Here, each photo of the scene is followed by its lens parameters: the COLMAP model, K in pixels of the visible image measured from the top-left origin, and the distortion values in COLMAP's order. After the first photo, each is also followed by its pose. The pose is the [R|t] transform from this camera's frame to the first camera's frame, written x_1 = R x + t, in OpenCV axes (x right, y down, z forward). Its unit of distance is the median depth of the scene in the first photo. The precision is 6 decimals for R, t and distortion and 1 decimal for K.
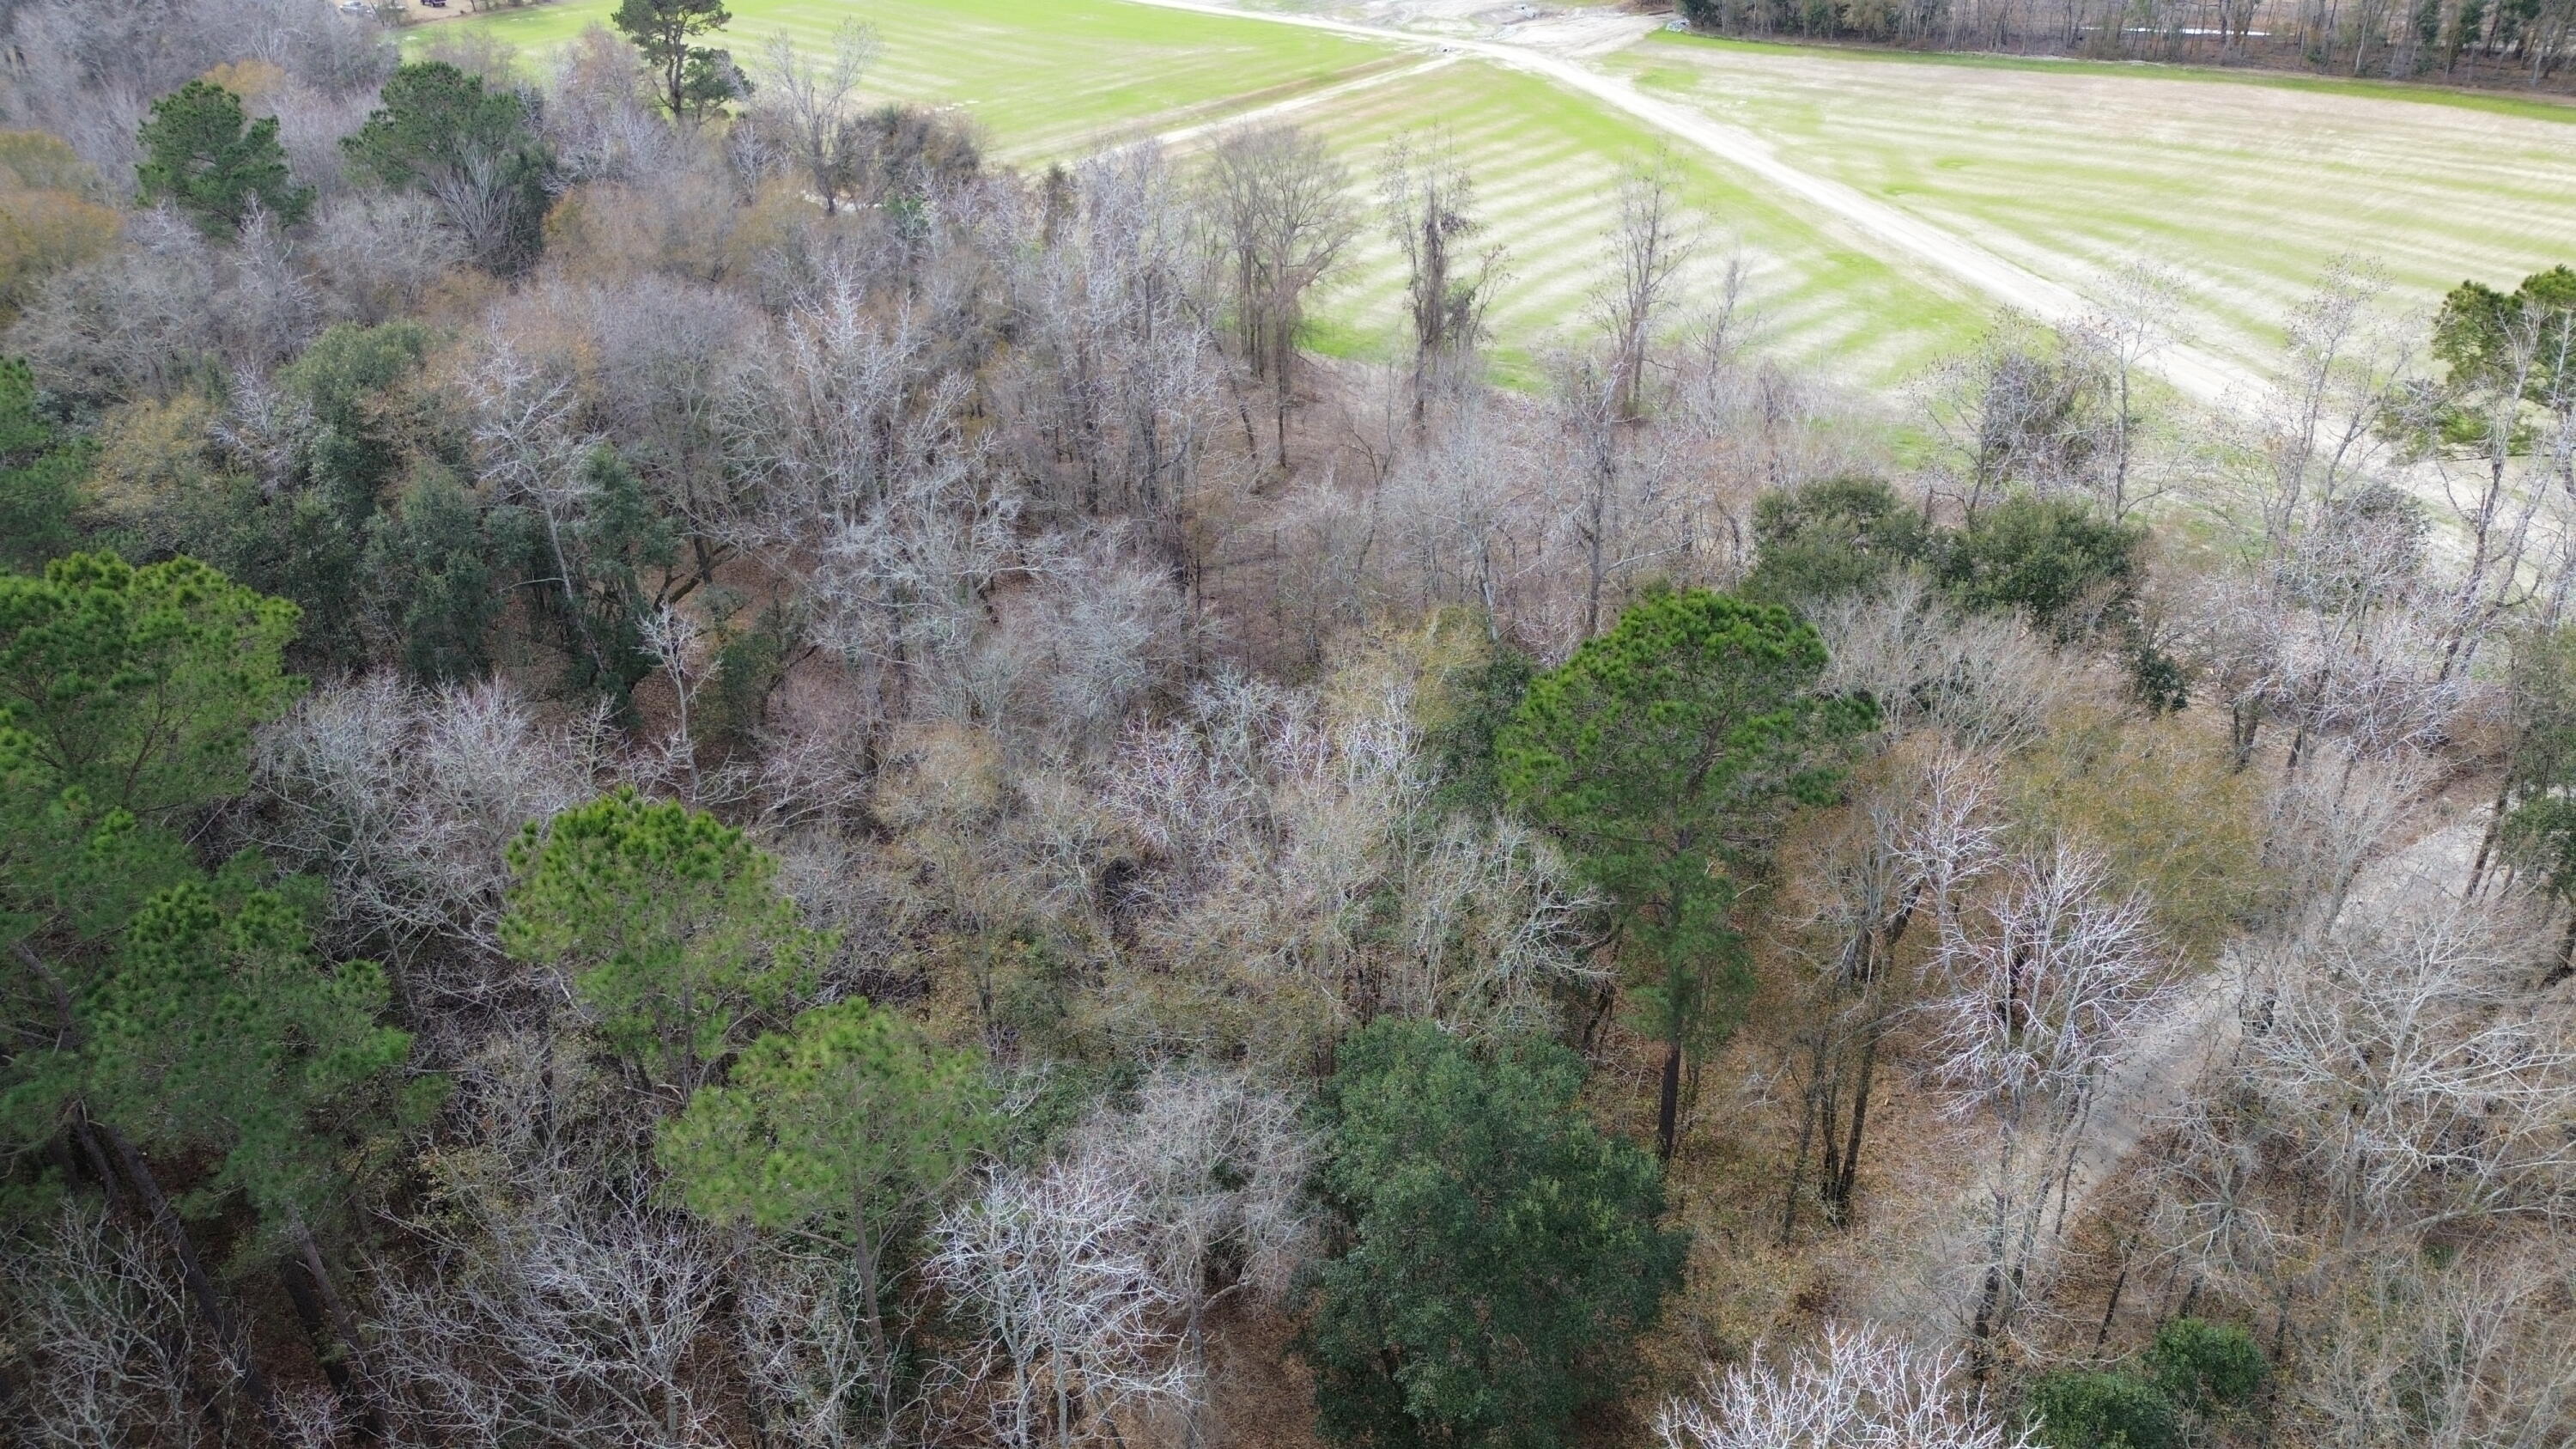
lens RADIAL K [[1796.0, 0, 1294.0], [0, 1796.0, 722.2], [0, 0, 1]] dist [0.083939, -0.081314]
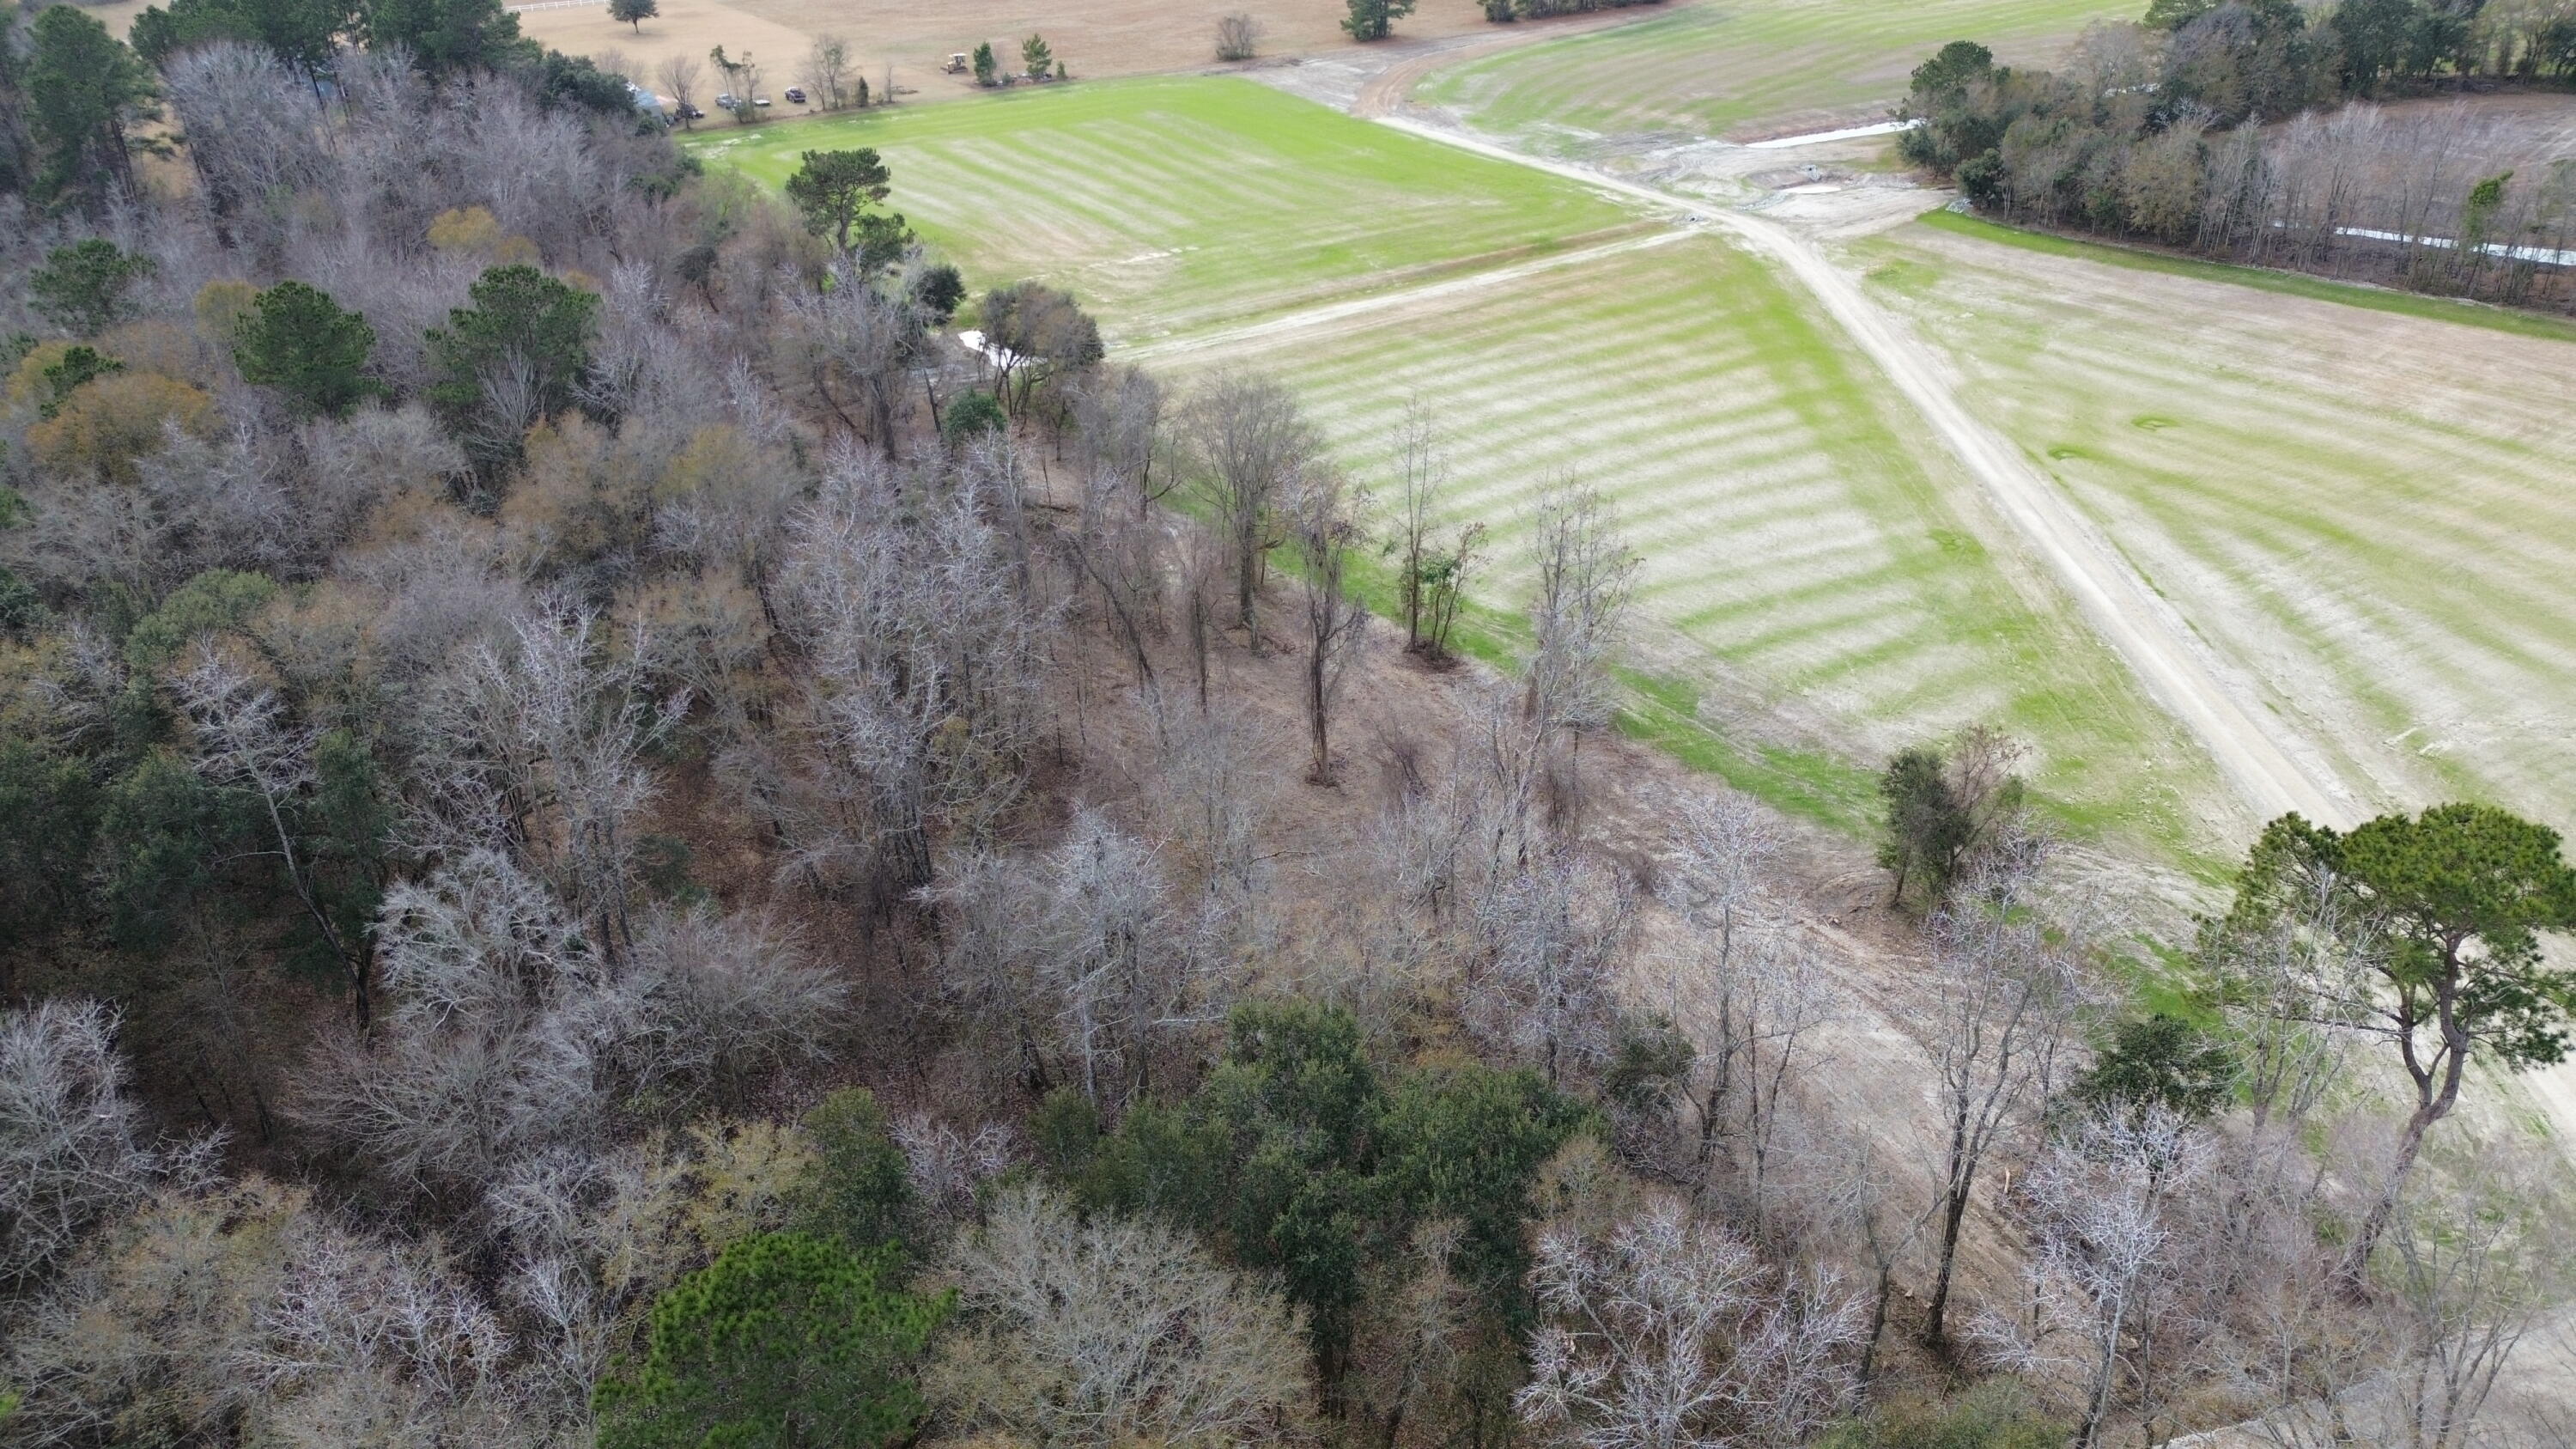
lens RADIAL K [[1796.0, 0, 1294.0], [0, 1796.0, 722.2], [0, 0, 1]] dist [0.083939, -0.081314]
pose [[0.965544, 0.133937, -0.223127, 0.166152], [-0.137668, 0.990478, -0.001177, -0.096290], [0.220845, 0.031854, 0.974789, 0.028294]]
